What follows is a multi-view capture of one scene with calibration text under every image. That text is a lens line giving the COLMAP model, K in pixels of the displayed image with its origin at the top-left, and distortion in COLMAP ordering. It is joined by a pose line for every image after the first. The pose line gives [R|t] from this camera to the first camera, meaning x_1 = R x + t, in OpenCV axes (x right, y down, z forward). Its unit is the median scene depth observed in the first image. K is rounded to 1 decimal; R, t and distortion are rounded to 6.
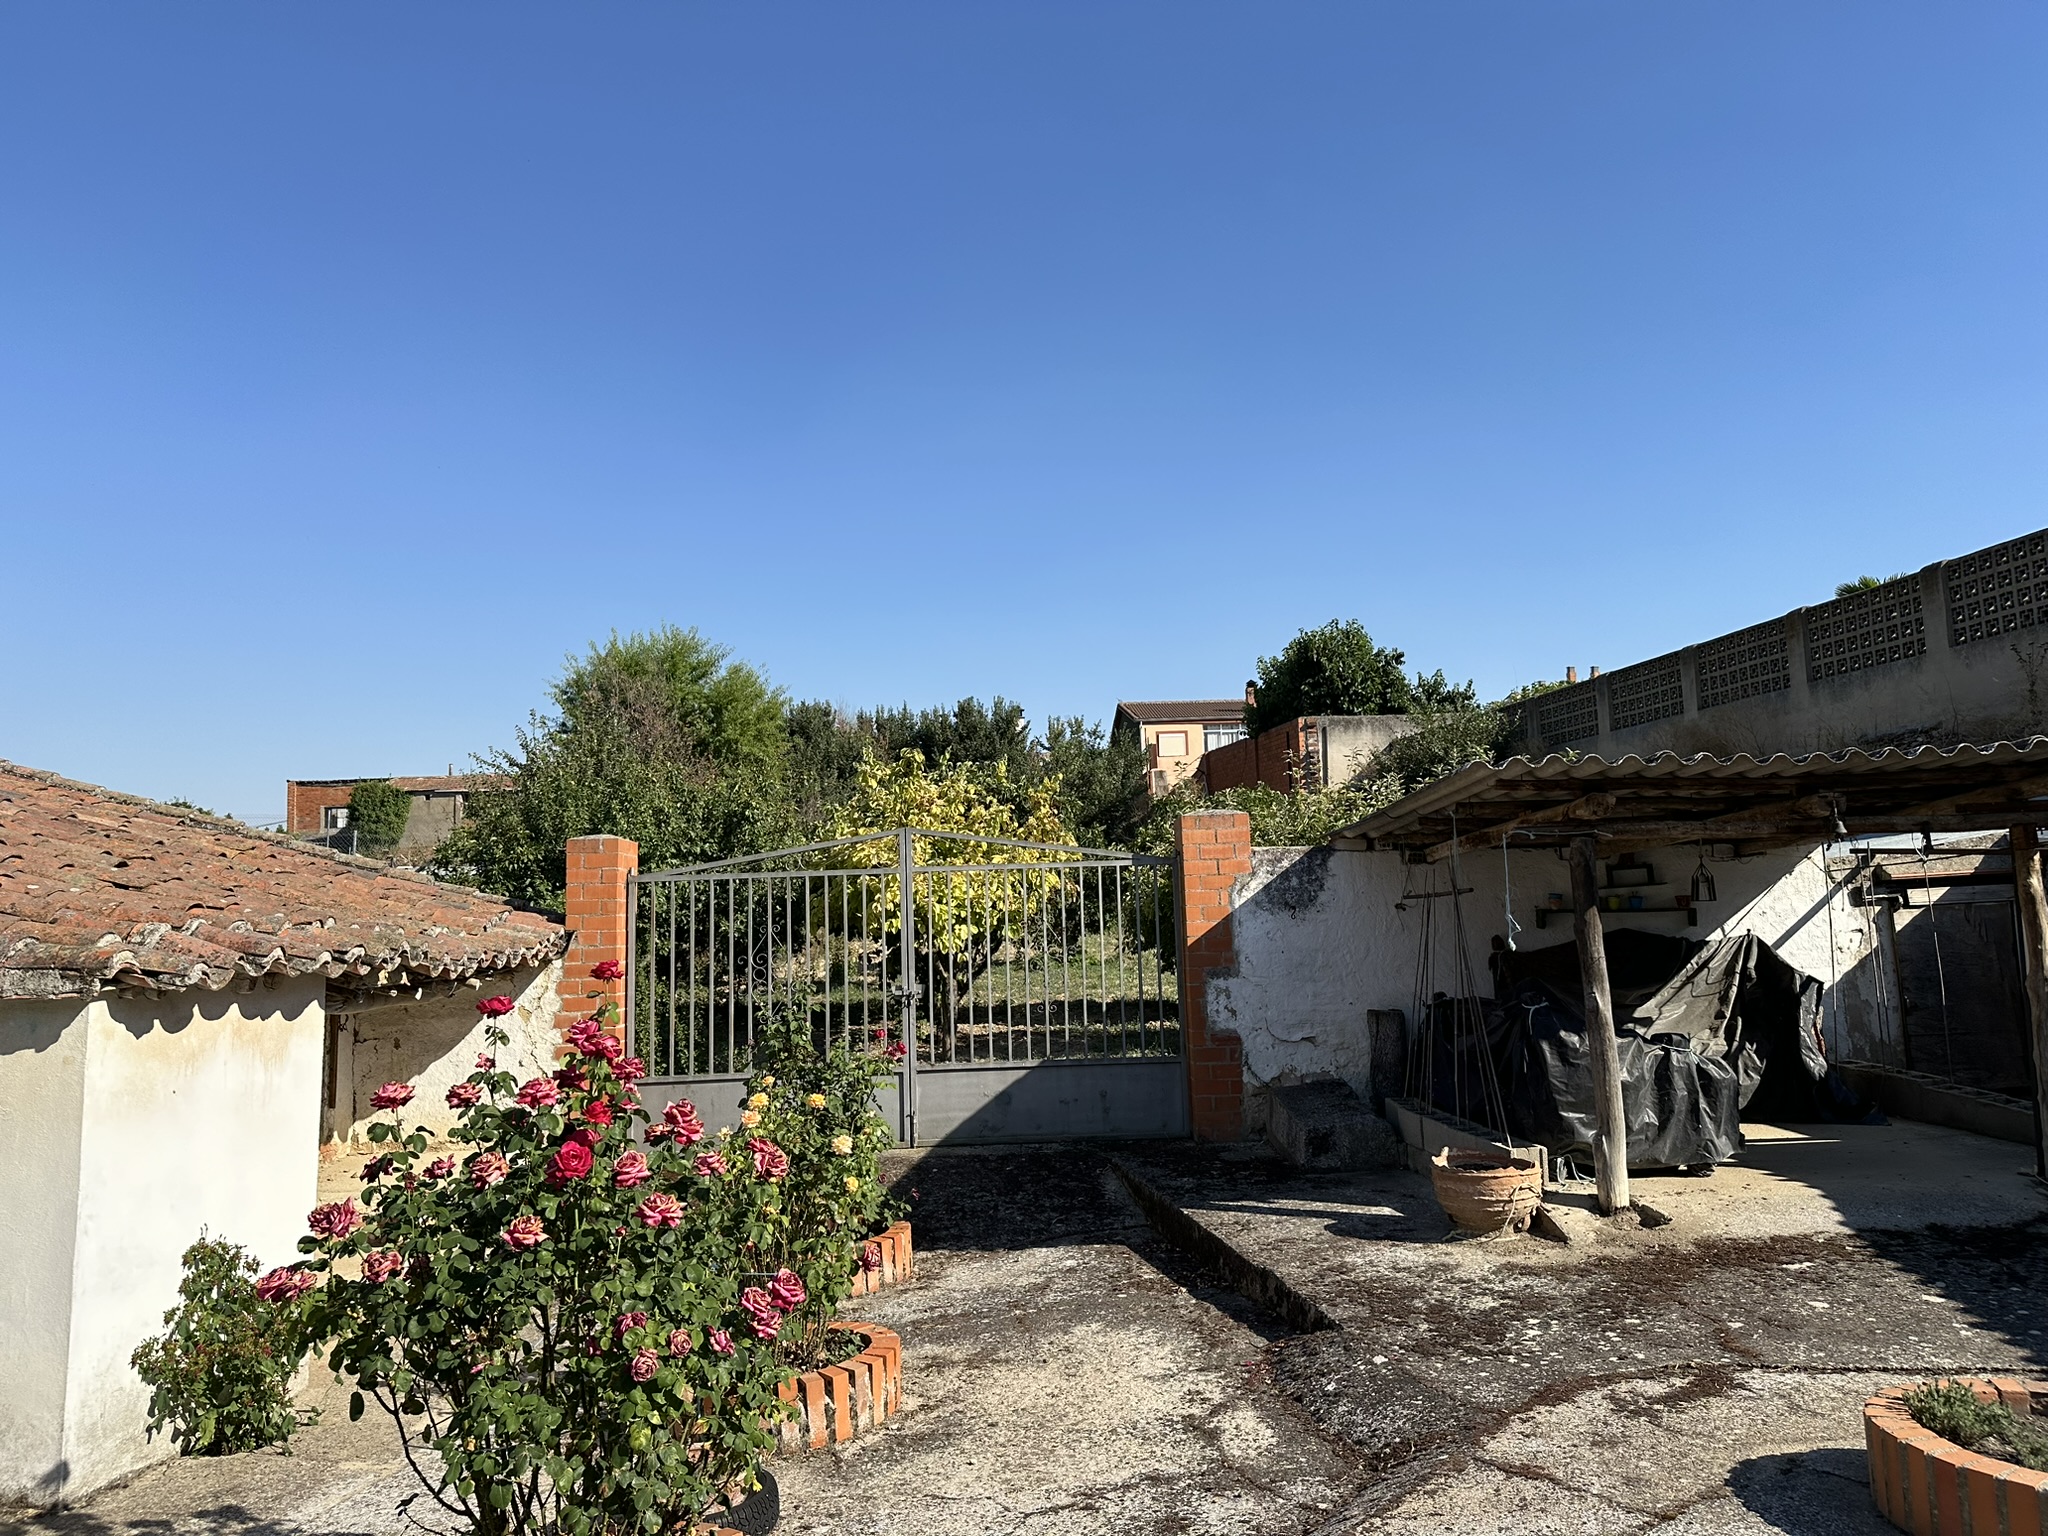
lens RADIAL K [[1437.1, 0, 1024.0], [0, 1437.1, 768.0], [0, 0, 1]] dist [0.106944, -0.137500]
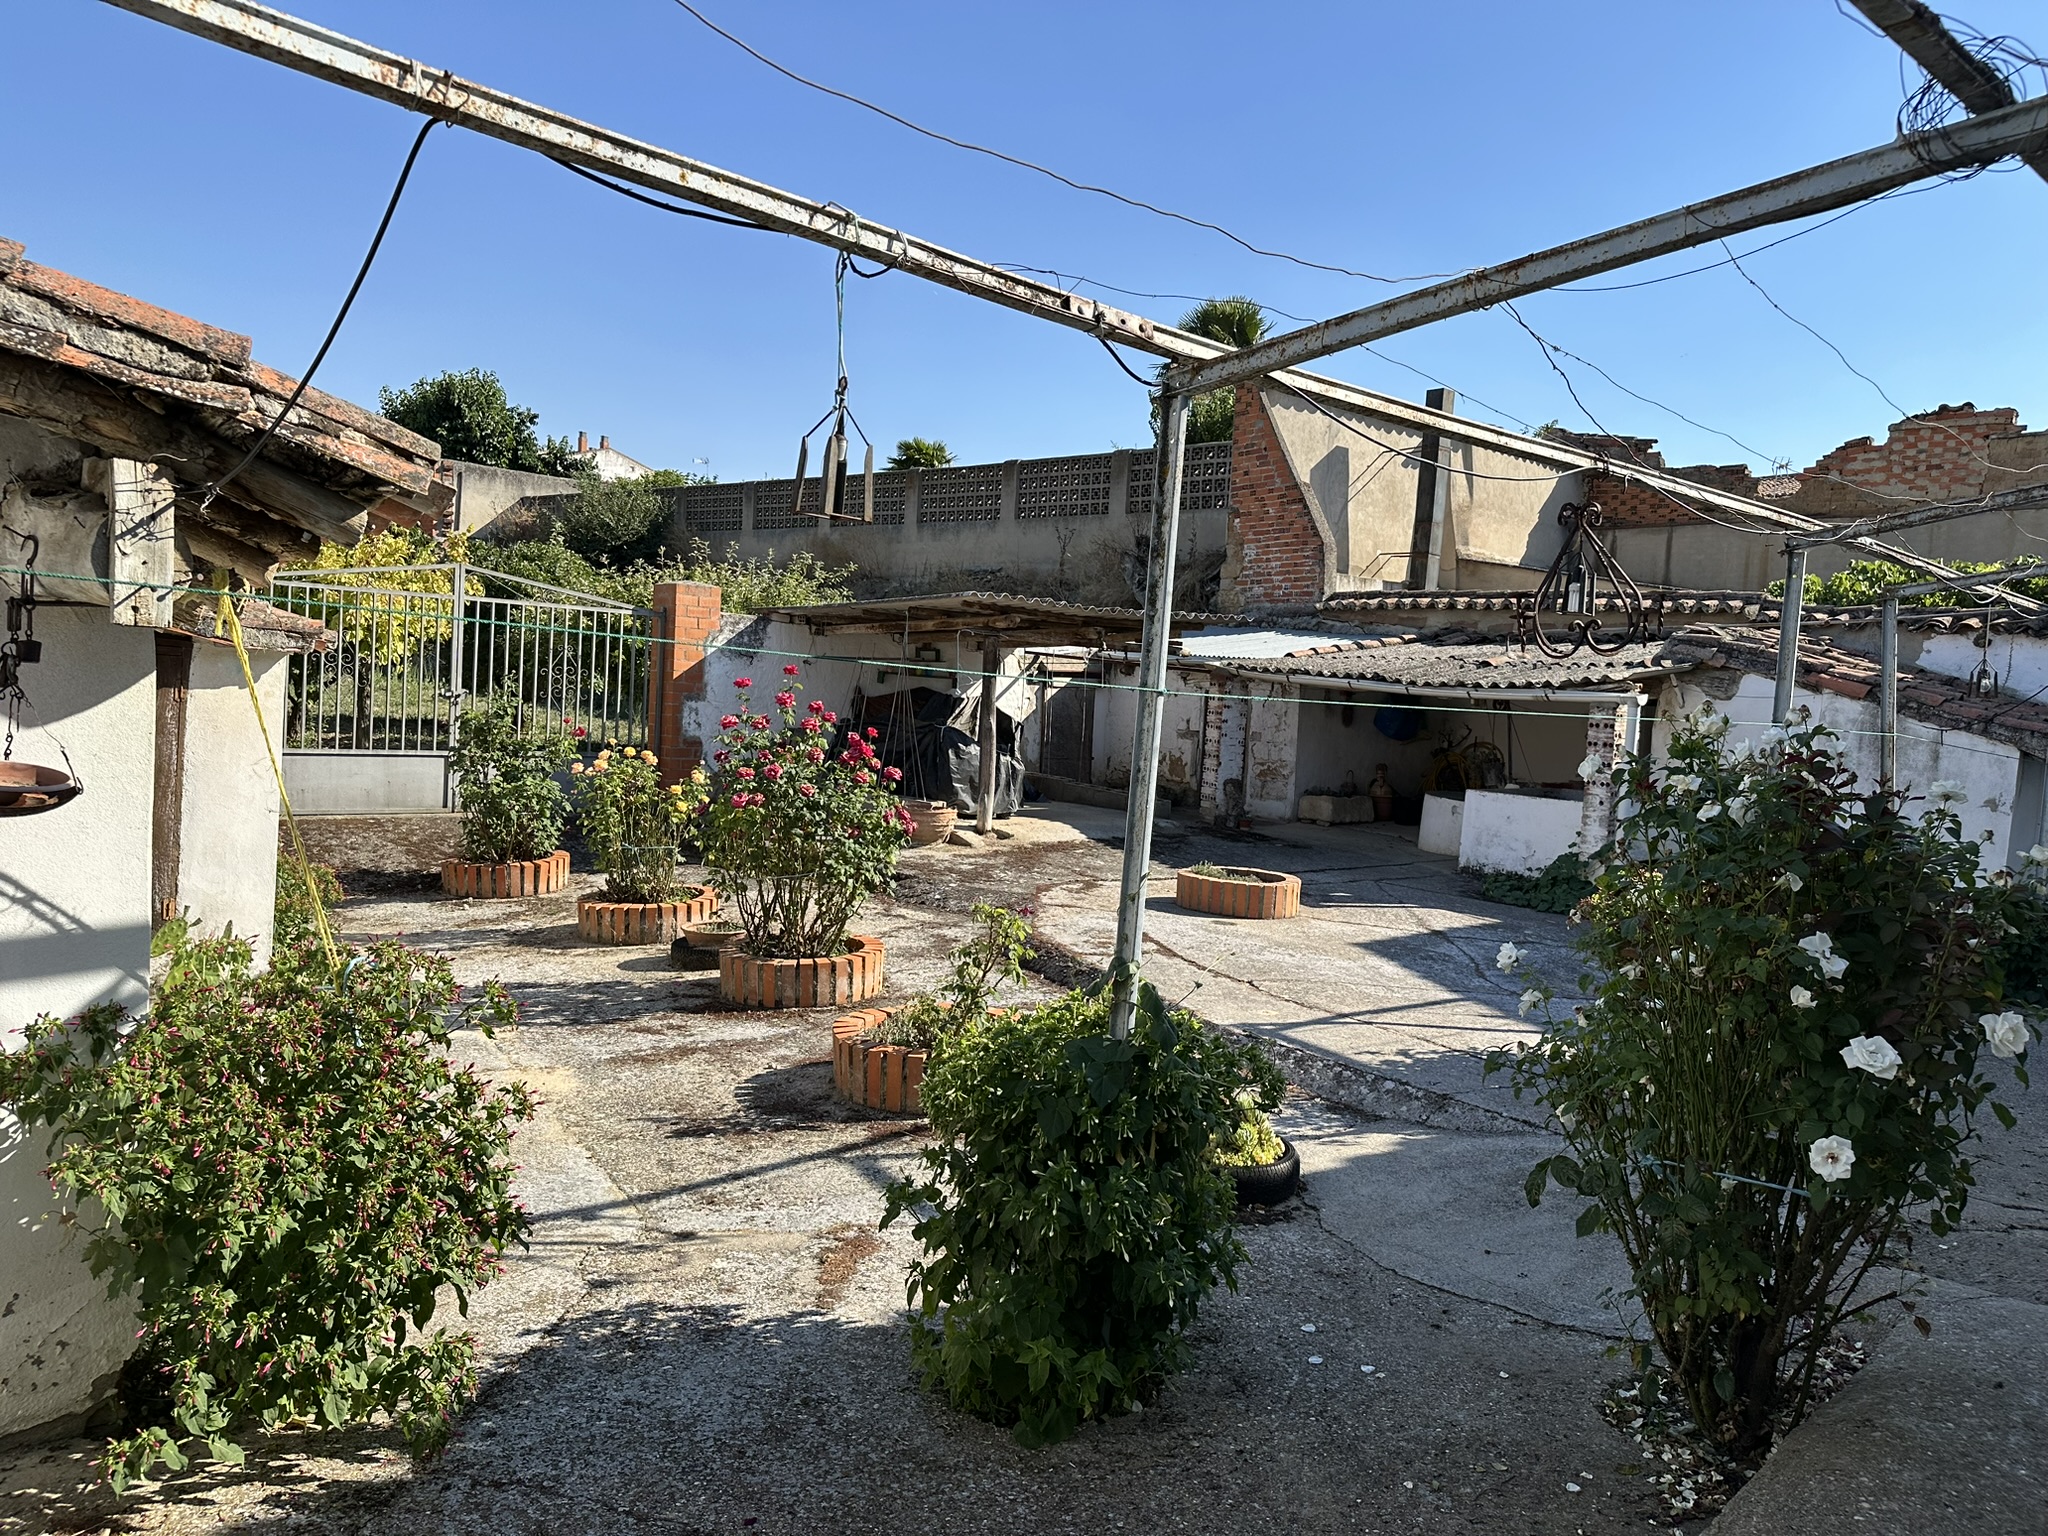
lens RADIAL K [[1437.1, 0, 1024.0], [0, 1437.1, 768.0], [0, 0, 1]] dist [0.106944, -0.137500]
pose [[0.761671, 0.040746, 0.646682, -0.535598], [-0.149873, 0.982036, 0.114647, -0.002803], [-0.630393, -0.184244, 0.754094, -0.300372]]
